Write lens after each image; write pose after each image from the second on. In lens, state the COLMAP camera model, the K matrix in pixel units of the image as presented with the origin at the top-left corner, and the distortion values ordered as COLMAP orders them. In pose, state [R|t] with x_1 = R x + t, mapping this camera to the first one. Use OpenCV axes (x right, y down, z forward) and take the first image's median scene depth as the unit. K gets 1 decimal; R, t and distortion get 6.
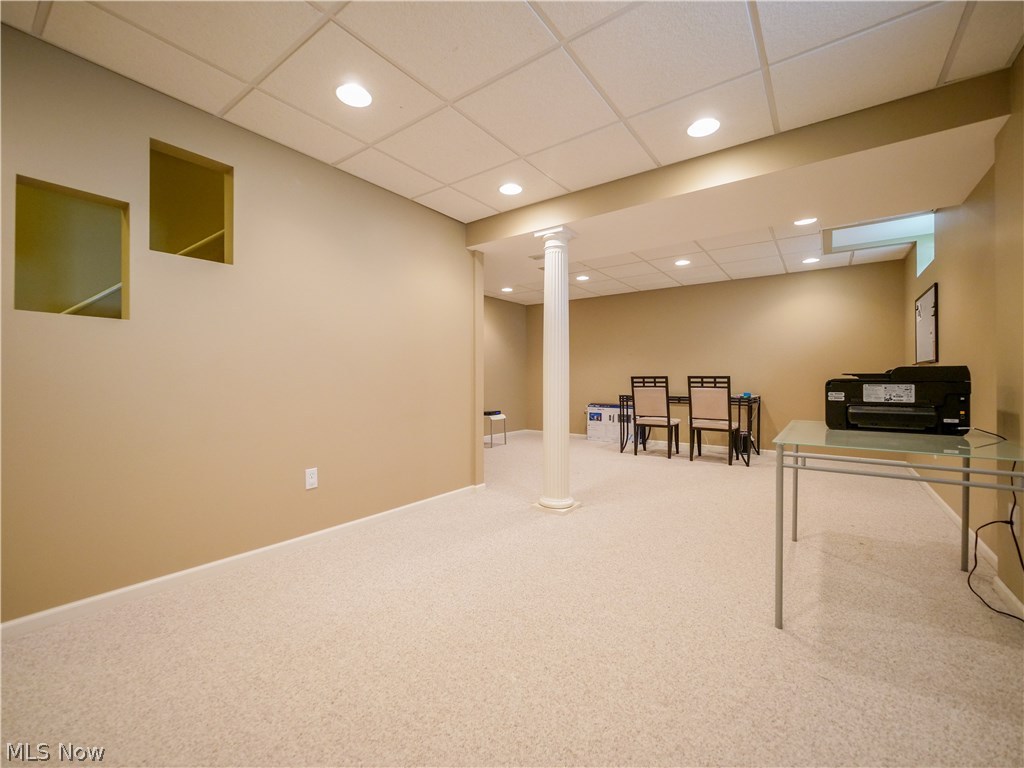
lens RADIAL K [[427.5, 0, 507.7], [0, 427.5, 377.7], [0, 0, 1]] dist [-0.003959, -0.000621]
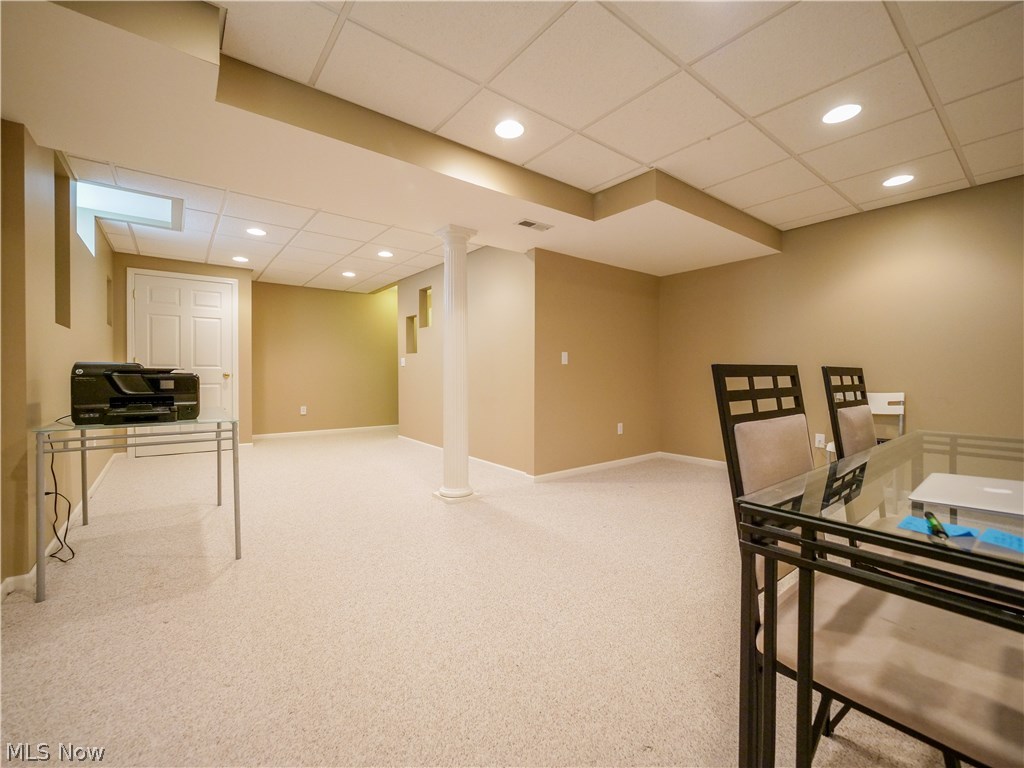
lens RADIAL K [[427.5, 0, 507.7], [0, 427.5, 377.7], [0, 0, 1]] dist [-0.003959, -0.000621]
pose [[-0.263735, 0.013924, -0.964495, 1.503438], [0.000013, 0.999896, 0.014431, -0.001479], [0.964595, 0.003794, -0.263708, 1.941053]]
